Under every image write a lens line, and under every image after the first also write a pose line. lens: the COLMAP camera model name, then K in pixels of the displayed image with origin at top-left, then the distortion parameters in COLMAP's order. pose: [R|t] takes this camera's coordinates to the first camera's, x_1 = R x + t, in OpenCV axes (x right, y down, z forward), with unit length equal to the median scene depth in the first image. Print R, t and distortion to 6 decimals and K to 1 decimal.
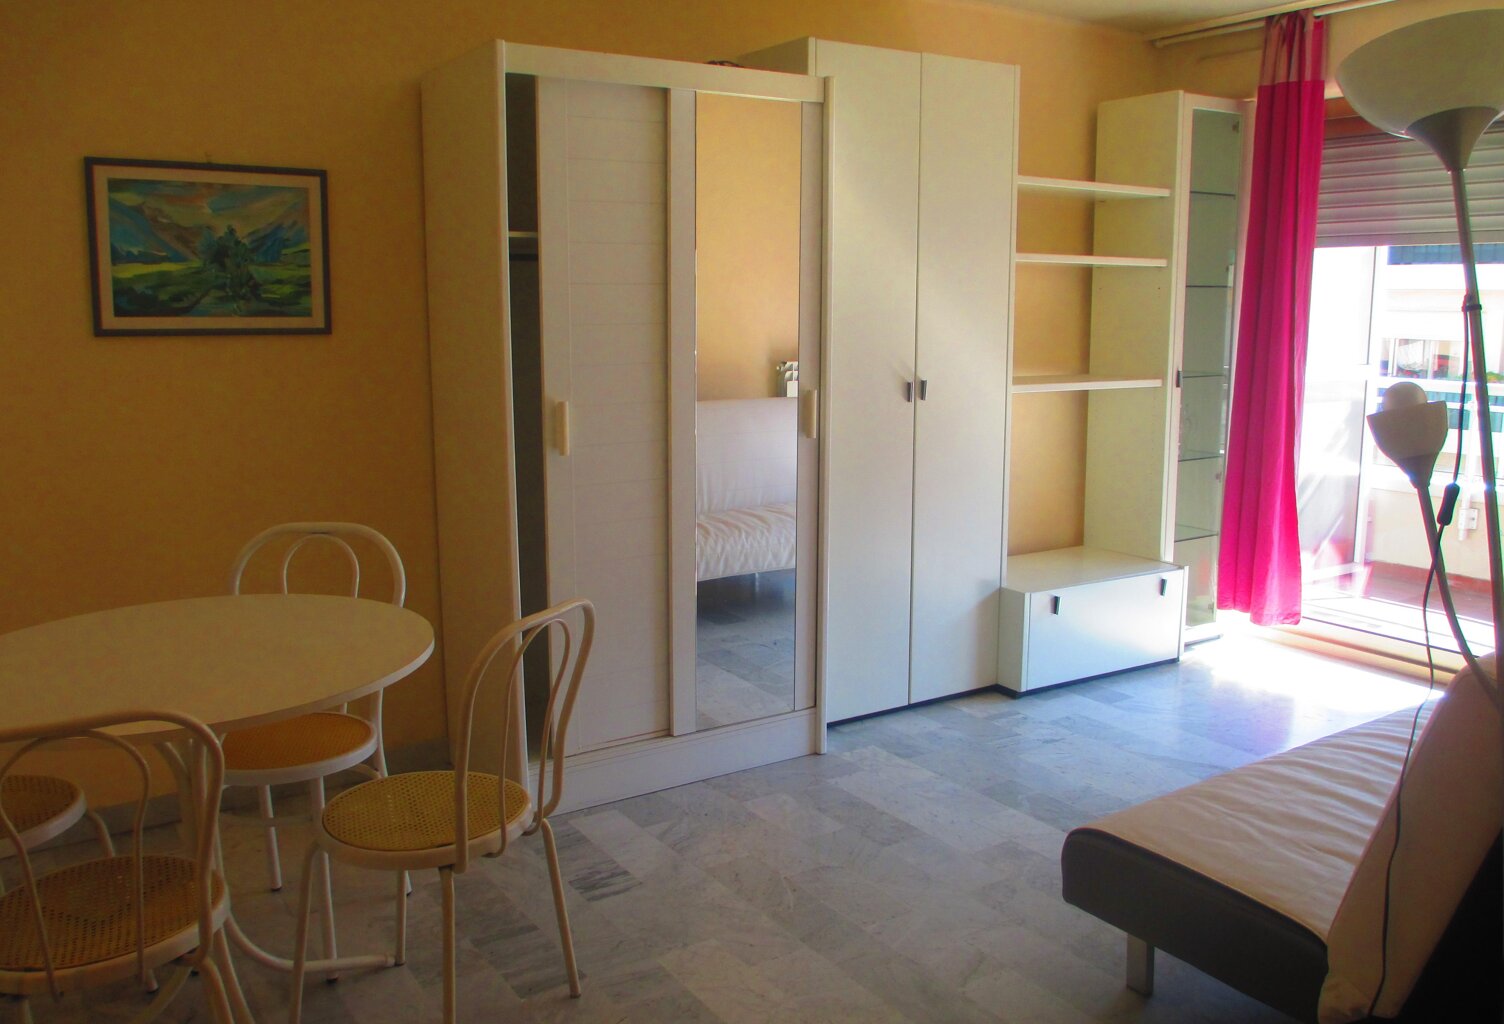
lens RADIAL K [[1260.7, 0, 752.0], [0, 1260.7, 512.0], [0, 0, 1]] dist [-0.011135, -0.009179]
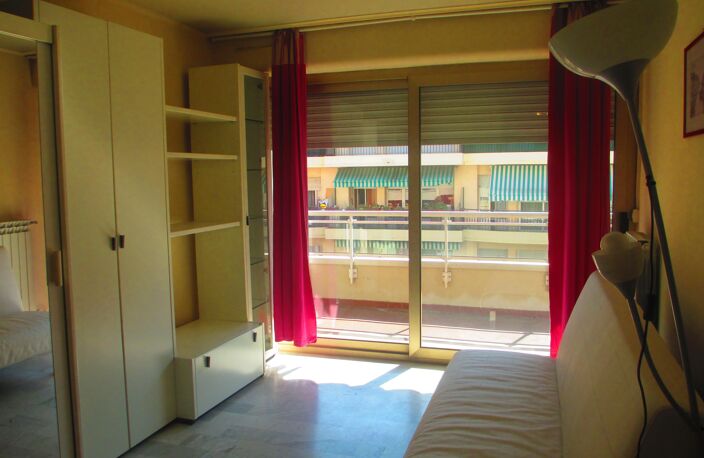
lens RADIAL K [[605.9, 0, 352.0], [0, 605.9, 229.0], [0, 0, 1]] dist [-0.091252, 0.170140]
pose [[0.792625, -0.076117, 0.604940, -0.073257], [0.122528, 0.991821, -0.035747, -0.047508], [-0.597271, 0.102456, 0.795468, 0.235629]]
